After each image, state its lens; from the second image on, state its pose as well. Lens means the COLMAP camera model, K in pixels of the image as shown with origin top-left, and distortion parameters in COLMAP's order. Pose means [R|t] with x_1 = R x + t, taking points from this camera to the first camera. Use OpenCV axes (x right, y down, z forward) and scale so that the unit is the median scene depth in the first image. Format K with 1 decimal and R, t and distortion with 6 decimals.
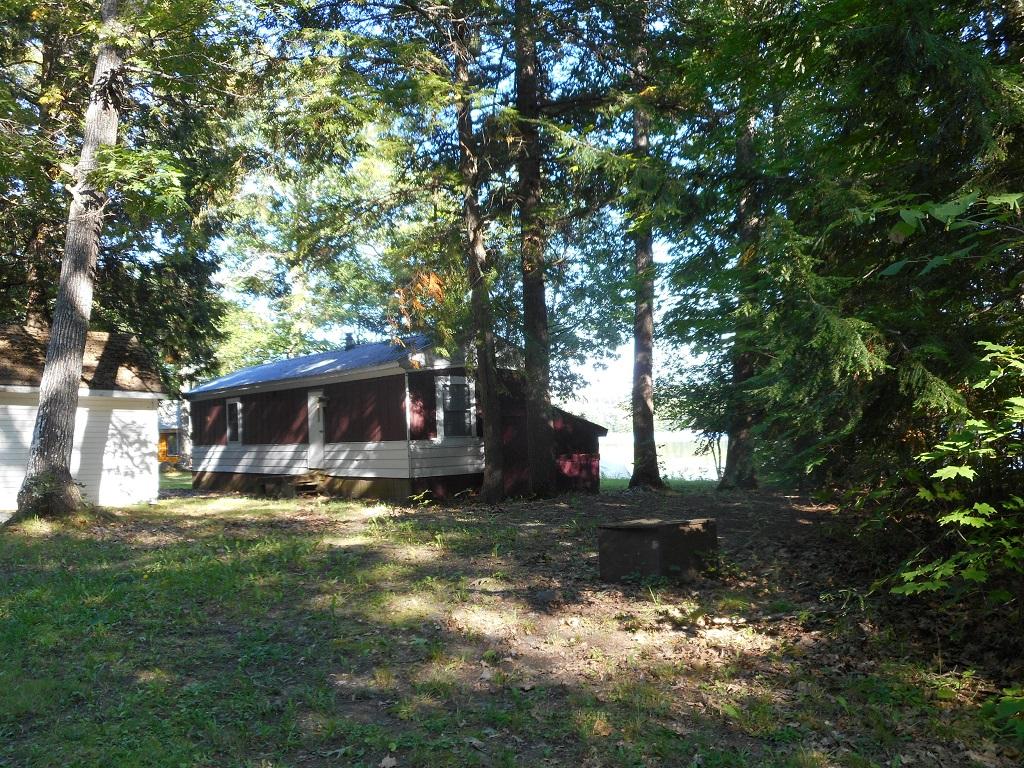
lens RADIAL K [[1026.9, 0, 510.1], [0, 1026.9, 384.5], [0, 0, 1]] dist [-0.000350, 0.000000]
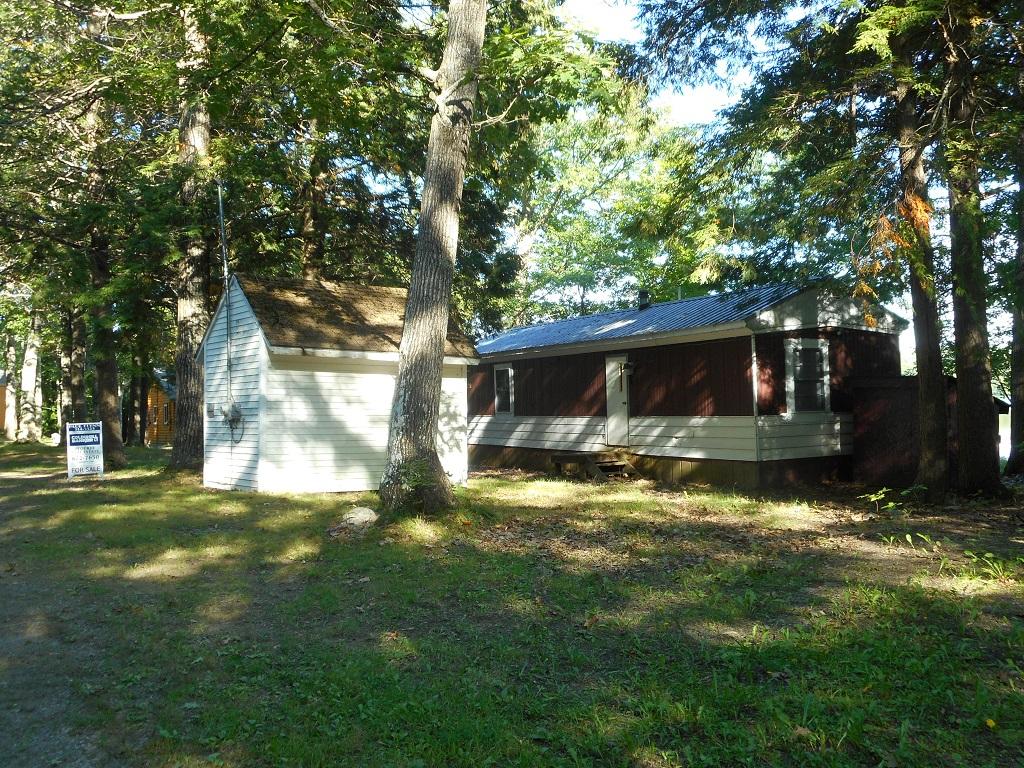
lens RADIAL K [[1026.9, 0, 514.0], [0, 1026.9, 383.8], [0, 0, 1]] dist [-0.000350, 0.000000]
pose [[0.987969, 0.006578, -0.154515, -0.159101], [-0.001429, 0.999441, 0.033412, 0.001184], [0.154648, -0.032789, 0.987425, 0.146017]]
